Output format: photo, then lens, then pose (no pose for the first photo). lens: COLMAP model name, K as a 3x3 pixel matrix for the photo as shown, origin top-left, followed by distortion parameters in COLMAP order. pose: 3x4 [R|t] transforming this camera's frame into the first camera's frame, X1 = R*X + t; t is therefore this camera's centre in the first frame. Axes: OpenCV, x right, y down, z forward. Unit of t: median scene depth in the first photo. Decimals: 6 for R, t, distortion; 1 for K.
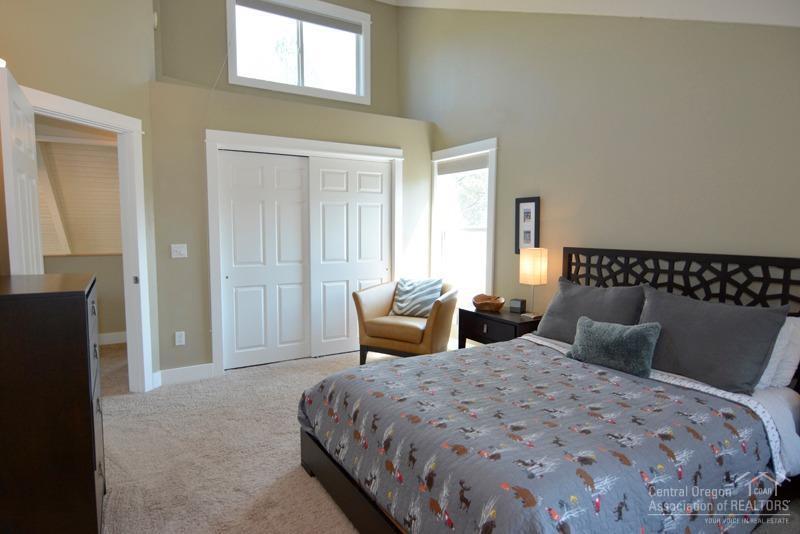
lens RADIAL K [[461.4, 0, 400.0], [0, 461.4, 267.0], [0, 0, 1]] dist [-0.006798, -0.001789]
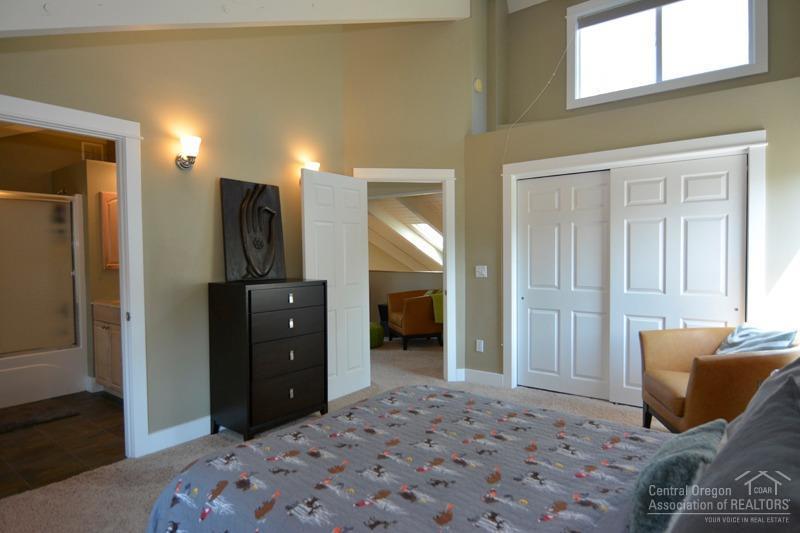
lens RADIAL K [[461.1, 0, 380.3], [0, 461.1, 266.6], [0, 0, 1]] dist [0.021551, -0.043898]
pose [[0.348946, 0.018402, -0.936962, 0.485324], [-0.068456, 0.997637, -0.005902, -0.020504], [0.934639, 0.066200, 0.349381, 0.304787]]
